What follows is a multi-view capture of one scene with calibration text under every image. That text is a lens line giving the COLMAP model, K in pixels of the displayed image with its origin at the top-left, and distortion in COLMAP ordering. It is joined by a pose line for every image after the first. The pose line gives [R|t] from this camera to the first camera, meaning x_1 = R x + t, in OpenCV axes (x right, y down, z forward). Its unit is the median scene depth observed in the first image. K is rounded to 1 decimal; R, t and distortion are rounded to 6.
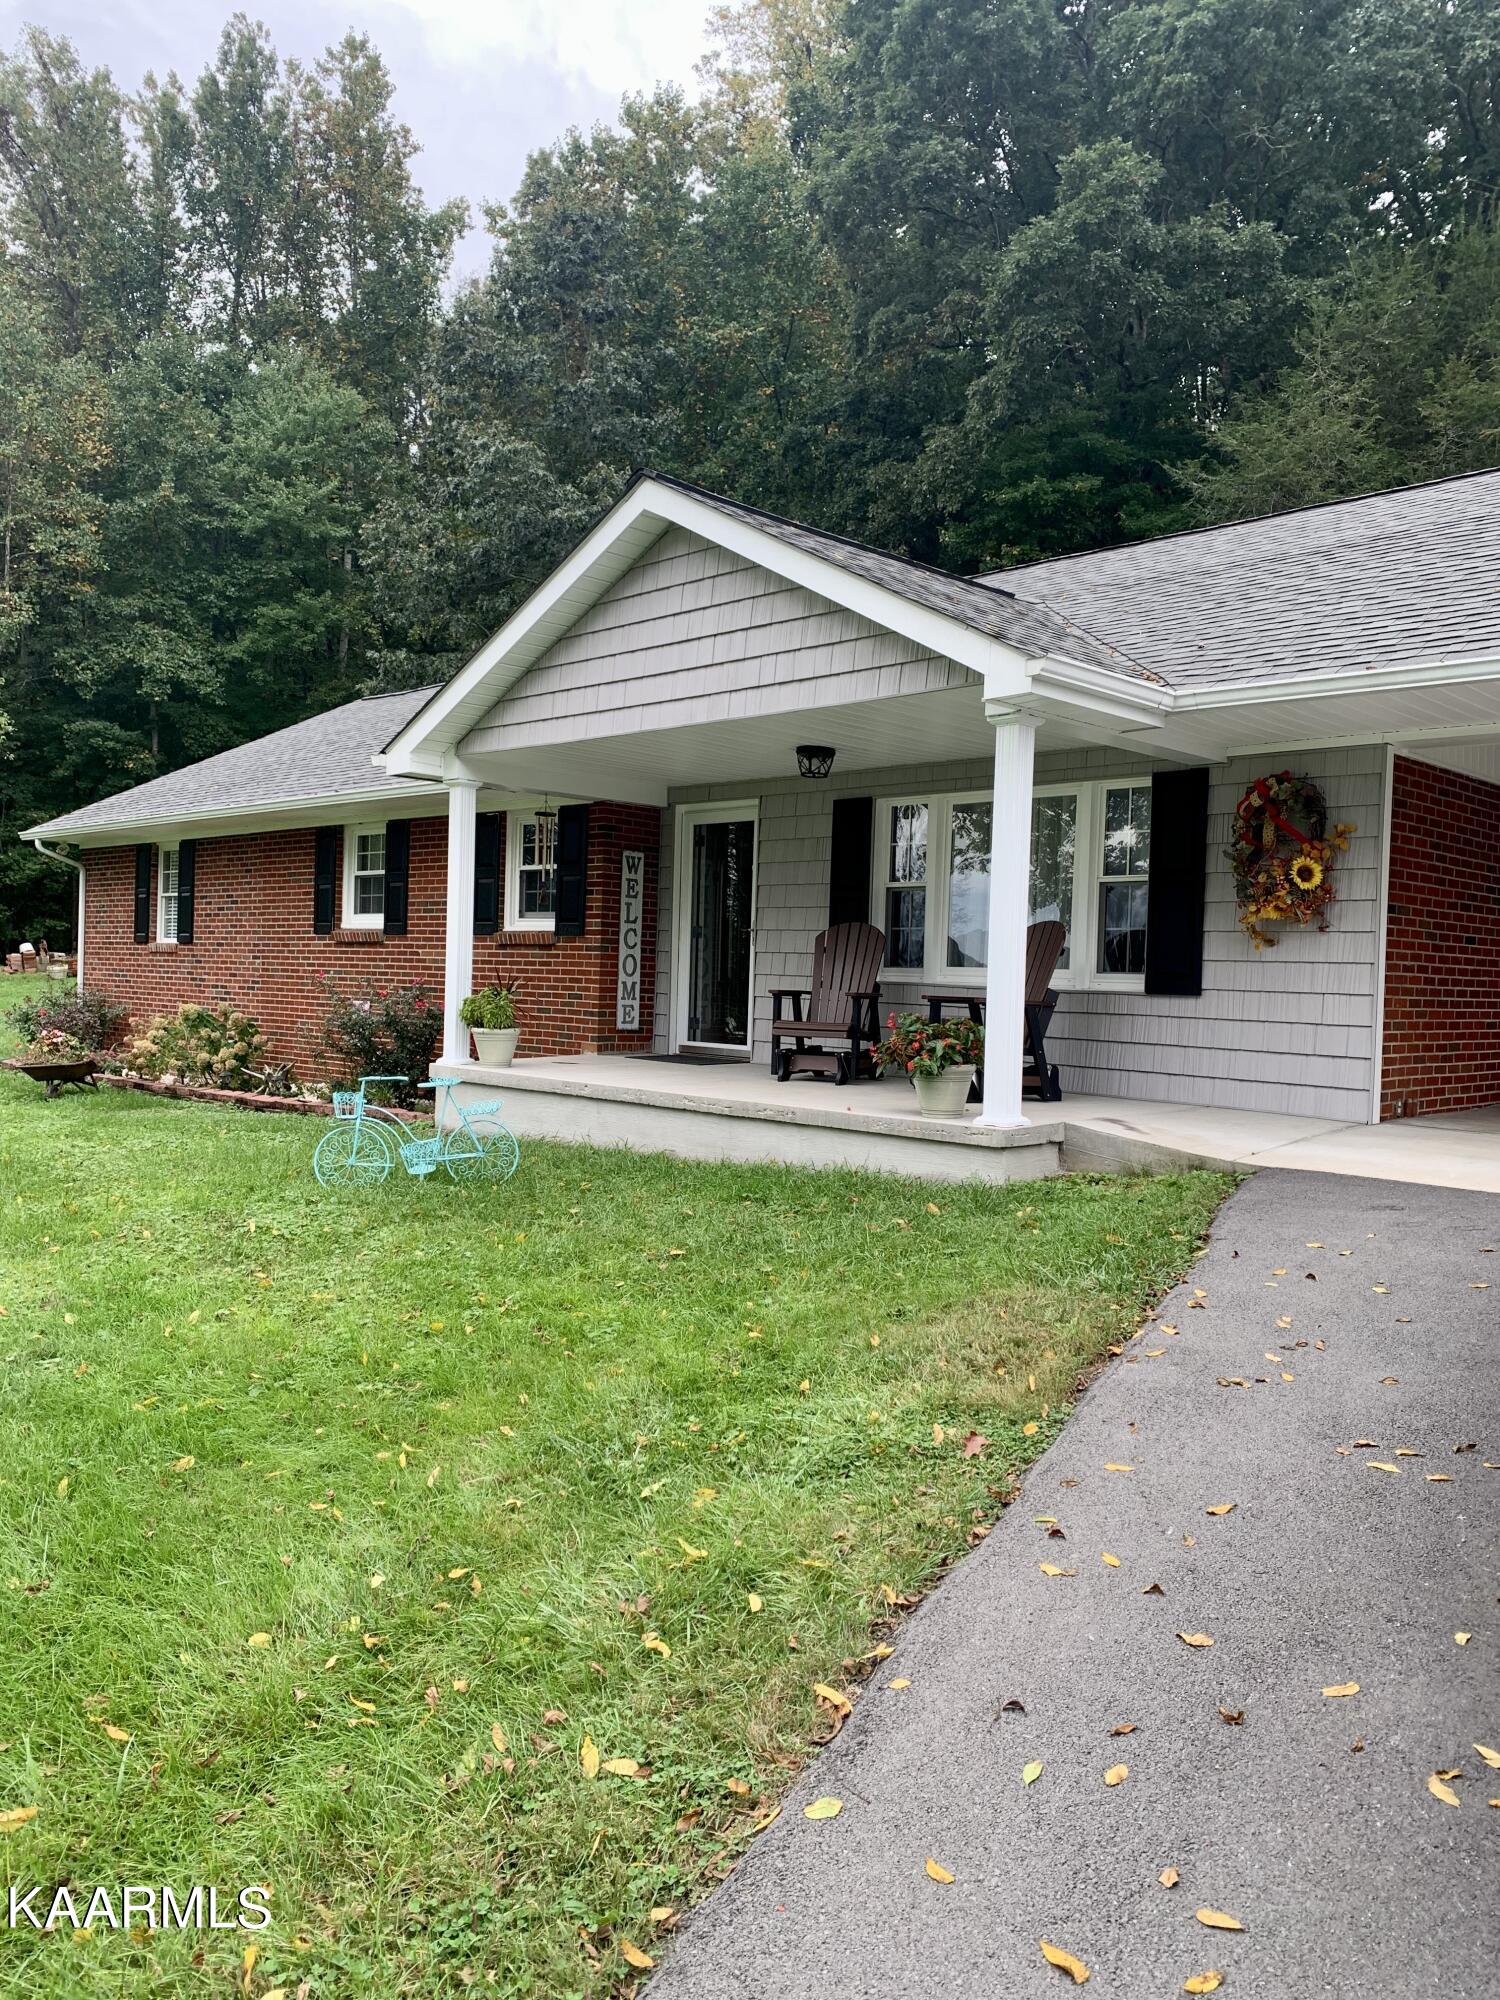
lens RADIAL K [[1503.1, 0, 750.0], [0, 1503.1, 1000.0], [0, 0, 1]] dist [0.001518, 0.000456]
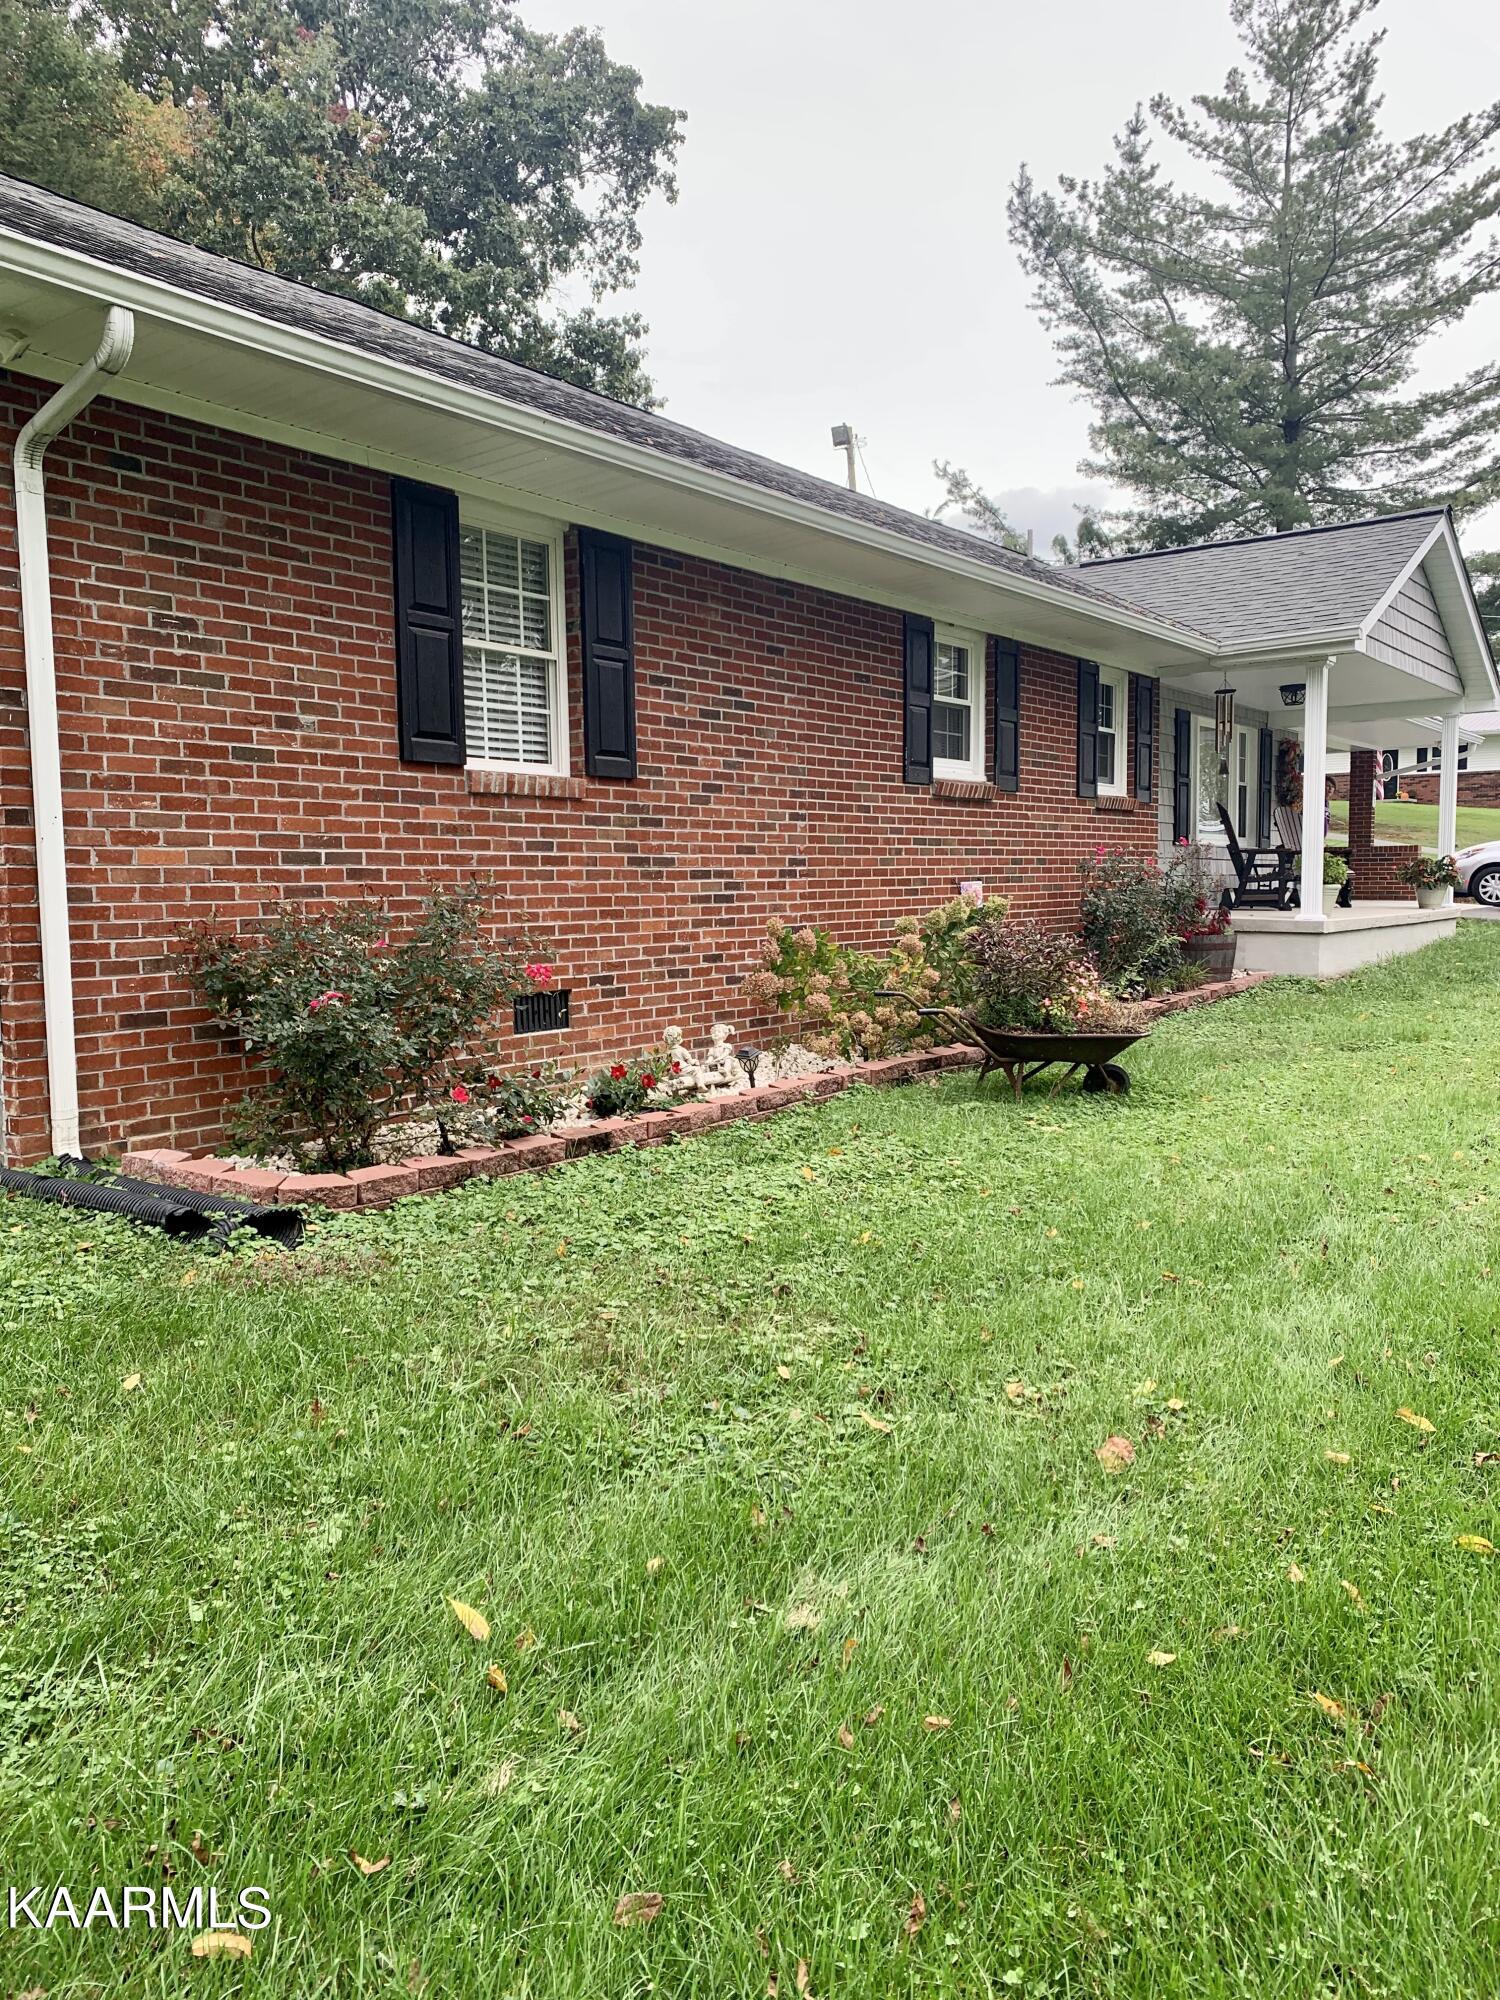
lens RADIAL K [[1503.1, 0, 750.0], [0, 1503.1, 1000.0], [0, 0, 1]] dist [0.001518, 0.000456]
pose [[-0.158113, -0.107452, 0.981557, -0.942611], [0.024871, 0.993313, 0.112745, -0.026301], [-0.987108, 0.042238, -0.154383, 1.198682]]
